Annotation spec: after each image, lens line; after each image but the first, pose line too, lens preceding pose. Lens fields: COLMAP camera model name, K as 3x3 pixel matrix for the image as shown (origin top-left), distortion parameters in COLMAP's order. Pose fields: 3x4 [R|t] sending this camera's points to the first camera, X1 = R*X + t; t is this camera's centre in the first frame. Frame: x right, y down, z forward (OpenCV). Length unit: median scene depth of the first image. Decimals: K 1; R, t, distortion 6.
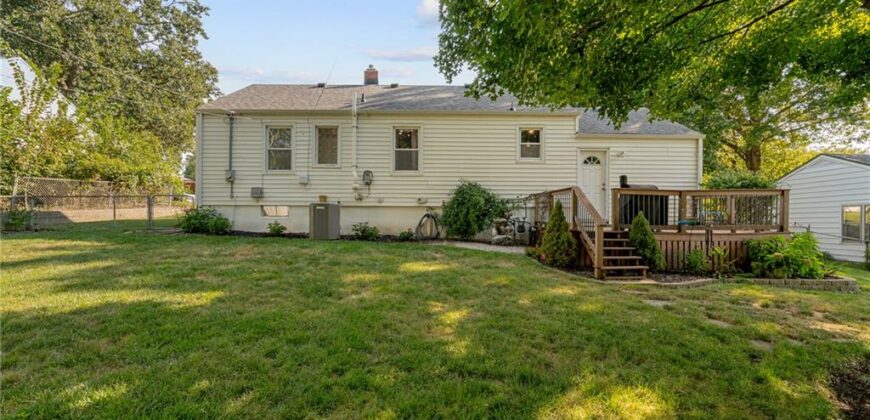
lens RADIAL K [[365.1, 0, 457.2], [0, 365.1, 221.3], [0, 0, 1]] dist [-0.000344, -0.000126]
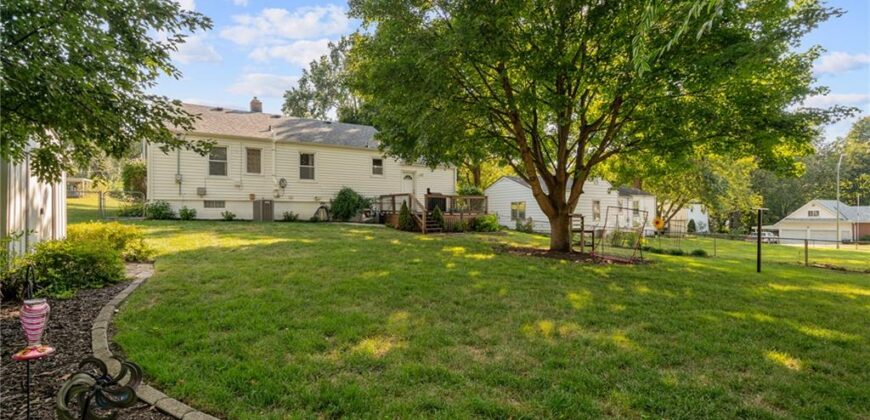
lens RADIAL K [[395.3, 0, 428.2], [0, 395.3, 213.4], [0, 0, 1]] dist [-0.000690, -0.000530]
pose [[0.850068, -0.009679, 0.526584, -0.621278], [0.011659, 0.999932, -0.000442, 0.018490], [-0.526543, 0.006515, 0.850123, -0.782725]]
